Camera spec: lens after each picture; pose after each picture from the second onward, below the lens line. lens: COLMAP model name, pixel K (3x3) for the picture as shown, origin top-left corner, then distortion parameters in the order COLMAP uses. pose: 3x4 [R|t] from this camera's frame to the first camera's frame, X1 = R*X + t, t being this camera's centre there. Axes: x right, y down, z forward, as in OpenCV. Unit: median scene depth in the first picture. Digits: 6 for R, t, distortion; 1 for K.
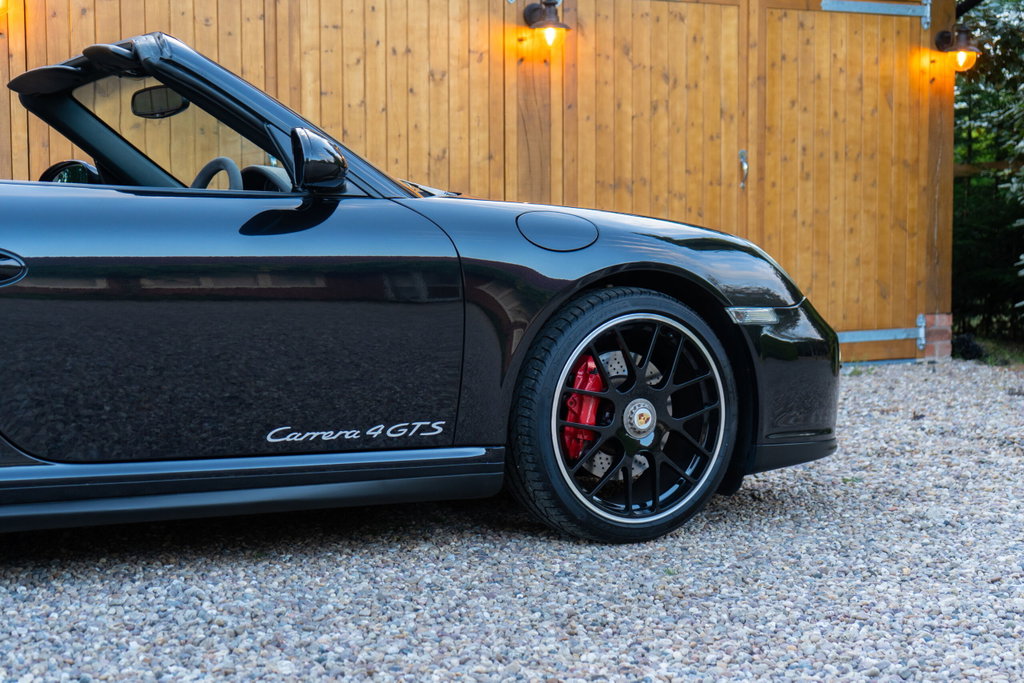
lens RADIAL K [[1651.7, 0, 454.8], [0, 1651.7, 339.4], [0, 0, 1]] dist [0.026472, 0.035157]
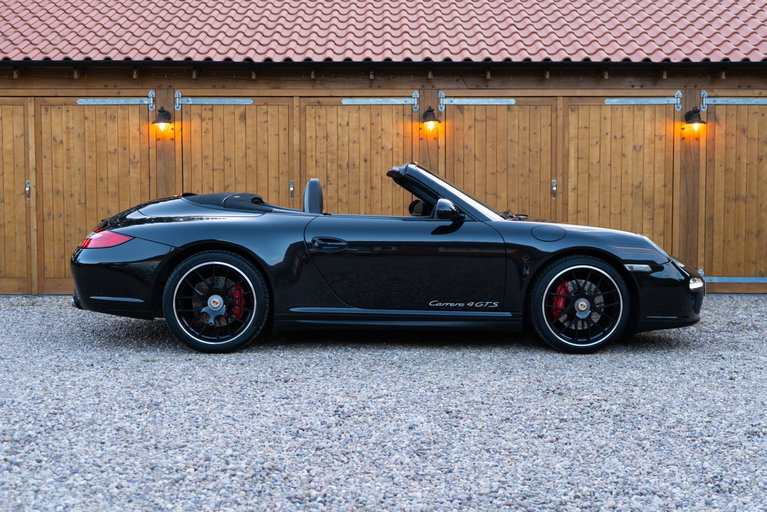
lens RADIAL K [[977.2, 0, 384.4], [0, 977.2, 257.1], [0, 0, 1]] dist [-0.005530, 0.076129]
pose [[0.893196, 0.029935, -0.448671, 0.262695], [-0.033014, 0.999454, 0.000961, -0.010065], [0.448455, 0.013954, 0.893697, -0.258900]]
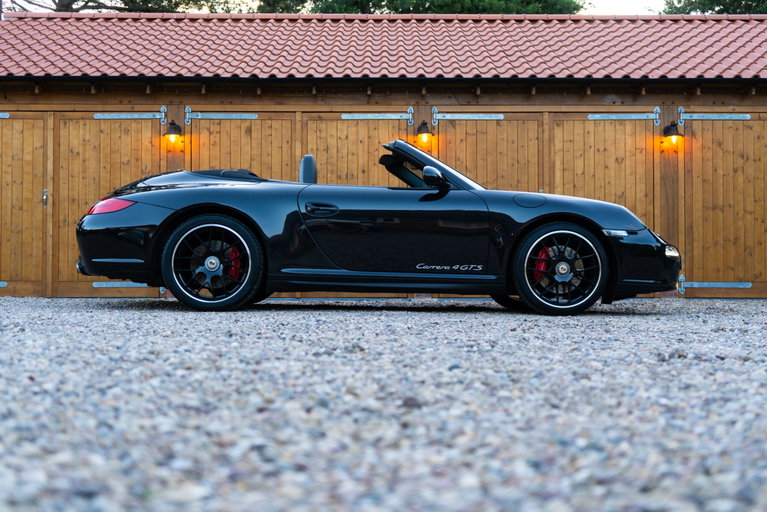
lens RADIAL K [[919.2, 0, 387.7], [0, 919.2, 256.9], [0, 0, 1]] dist [0.004008, 0.037267]
pose [[0.890756, -0.003038, -0.454471, 0.273633], [-0.035274, 0.996499, -0.075798, 0.076904], [0.453111, 0.083548, 0.887531, -0.239100]]
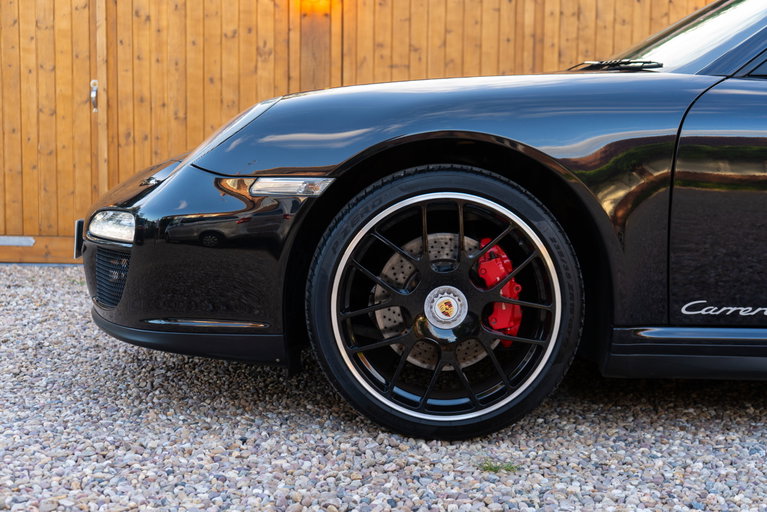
lens RADIAL K [[975.5, 0, 386.4], [0, 975.5, 256.5], [0, 0, 1]] dist [0.022108, 0.001807]
pose [[0.878961, 0.057016, -0.473474, -0.122761], [-0.046764, 0.998347, 0.033409, 0.010969], [0.474596, -0.007223, 0.880174, 0.072945]]
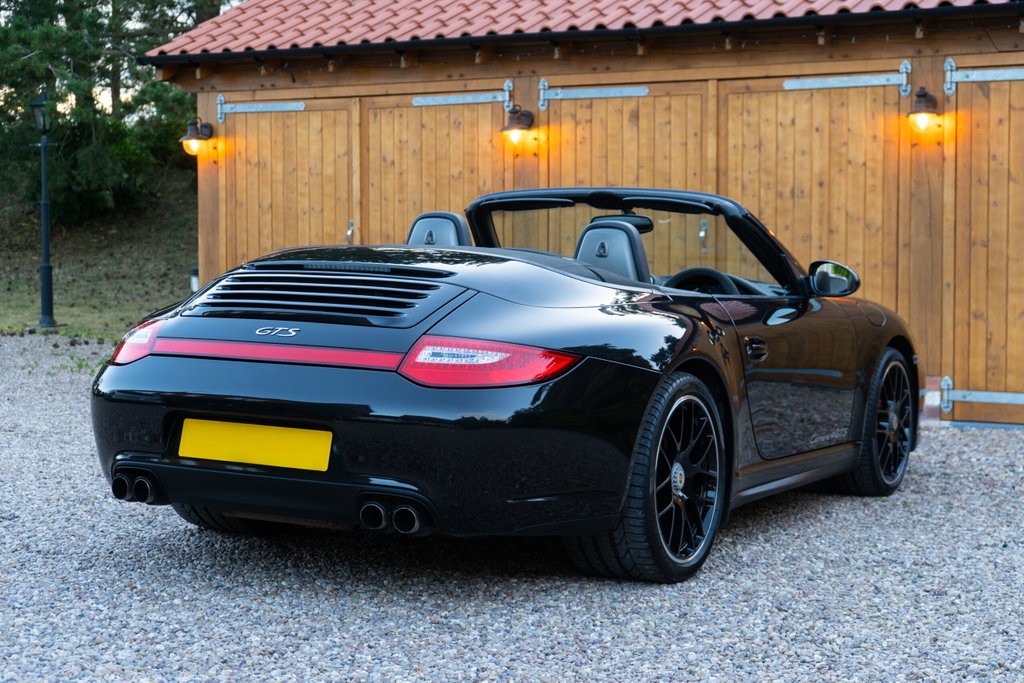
lens RADIAL K [[1835.5, 0, 517.7], [0, 1835.5, 339.8], [0, 0, 1]] dist [-0.000269, 0.236573]
pose [[0.528073, 0.052851, -0.847553, 0.717413], [-0.059286, 0.997921, 0.025289, -0.036733], [0.847127, 0.036893, 0.530108, -0.068405]]
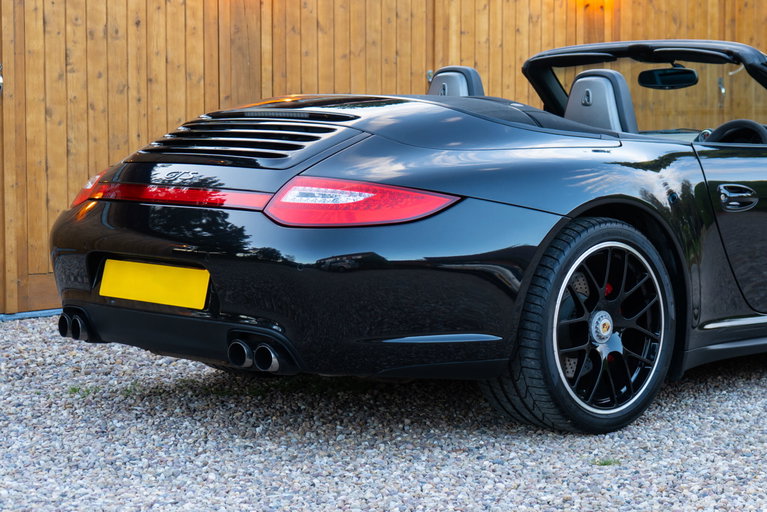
lens RADIAL K [[1719.1, 0, 551.3], [0, 1719.1, 231.8], [0, 0, 1]] dist [0.013152, 0.034605]
pose [[0.945358, -0.014979, 0.325691, -0.421922], [0.011599, 0.999857, 0.012316, -0.013305], [-0.325829, -0.007865, 0.945396, -0.237980]]
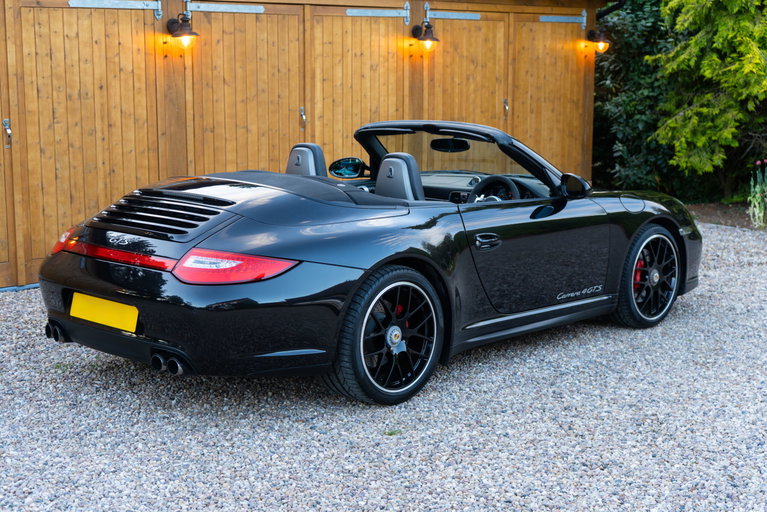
lens RADIAL K [[1207.2, 0, 384.5], [0, 1207.2, 256.2], [0, 0, 1]] dist [0.023088, 0.005947]
pose [[0.952666, -0.043935, 0.300828, -0.408279], [0.013423, 0.994616, 0.102753, -0.087392], [-0.303723, -0.093851, 0.948127, -0.291955]]
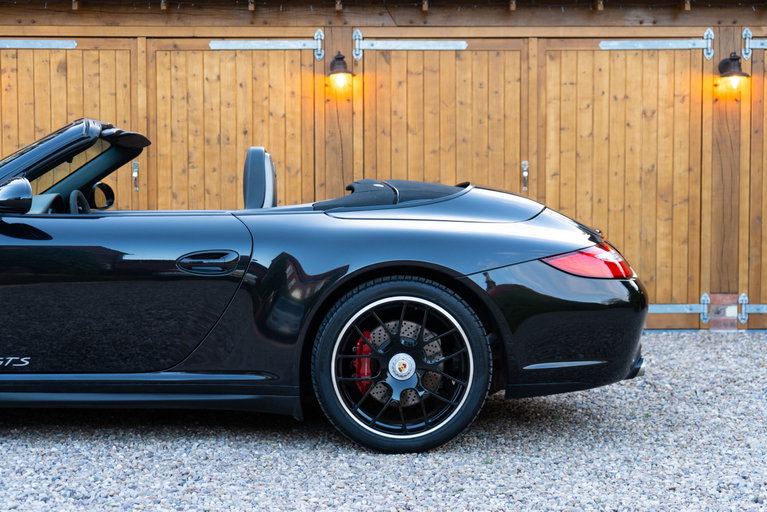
lens RADIAL K [[1214.9, 0, 383.3], [0, 1214.9, 256.3], [0, 0, 1]] dist [0.028810, 0.005677]
pose [[0.893409, 0.025692, -0.448509, 0.256705], [-0.033363, 0.999401, -0.009210, -0.018784], [0.448004, 0.023192, 0.893731, -0.039180]]
